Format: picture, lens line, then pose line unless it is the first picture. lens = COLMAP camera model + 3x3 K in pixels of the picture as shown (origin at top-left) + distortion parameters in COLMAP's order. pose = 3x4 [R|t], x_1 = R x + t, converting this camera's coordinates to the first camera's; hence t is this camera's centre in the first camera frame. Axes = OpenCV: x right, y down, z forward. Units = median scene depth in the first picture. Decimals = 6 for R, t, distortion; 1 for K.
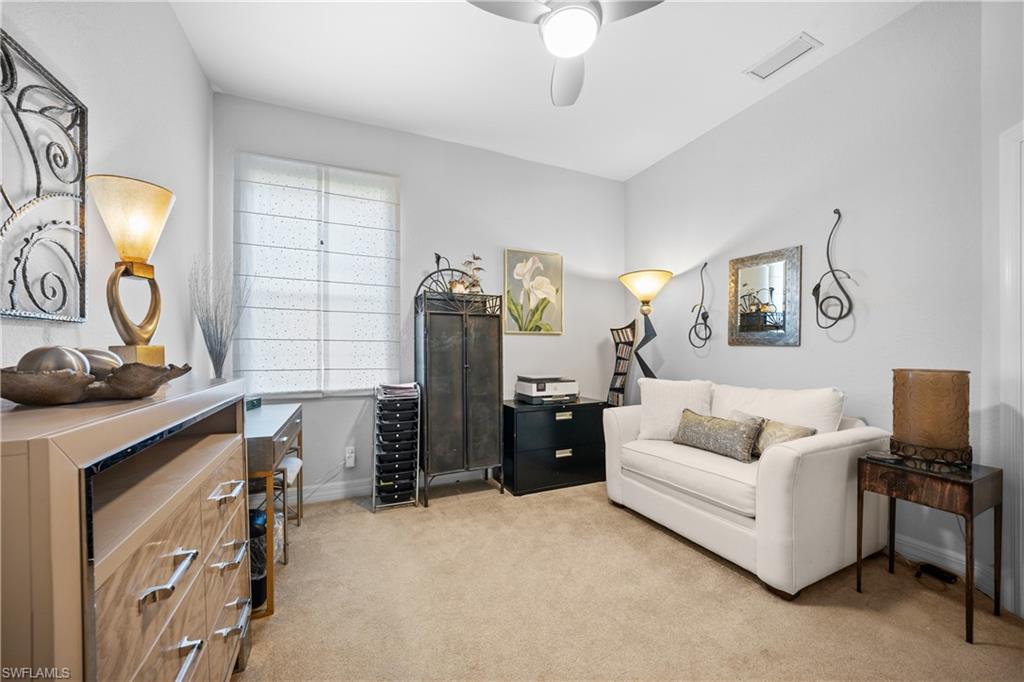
lens RADIAL K [[372.1, 0, 509.4], [0, 372.1, 357.3], [0, 0, 1]] dist [-0.001678, 0.000014]
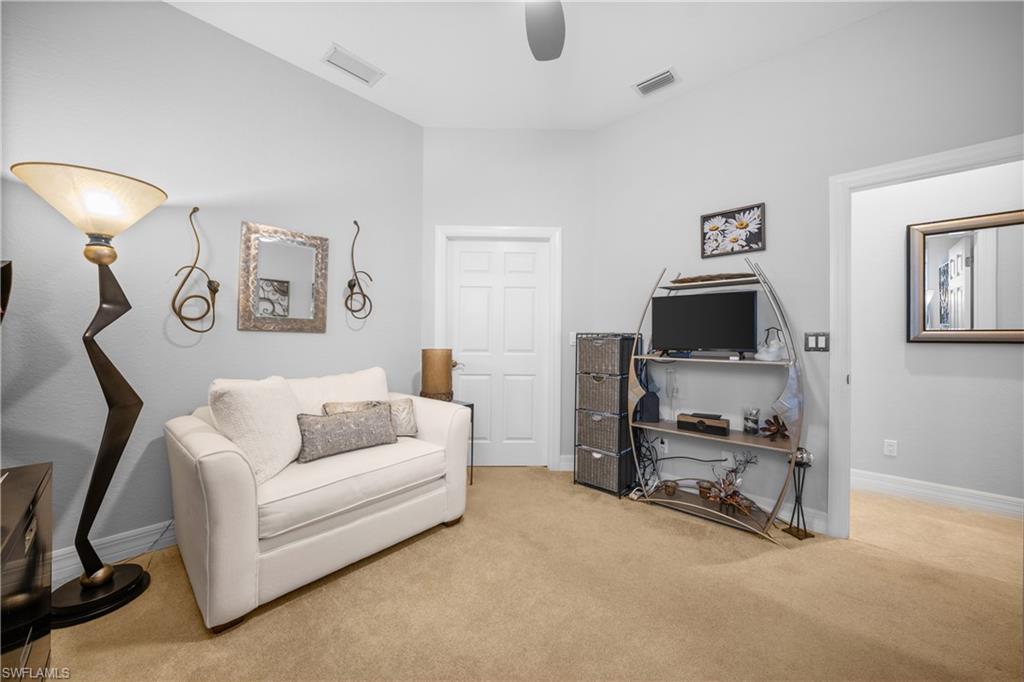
lens RADIAL K [[372.1, 0, 511.0], [0, 372.1, 335.0], [0, 0, 1]] dist [-0.001678, 0.000014]
pose [[-0.381978, 0.003689, 0.924164, -0.434682], [0.009112, 0.999958, -0.000226, -0.020526], [-0.924126, 0.008334, -0.381996, 0.994969]]
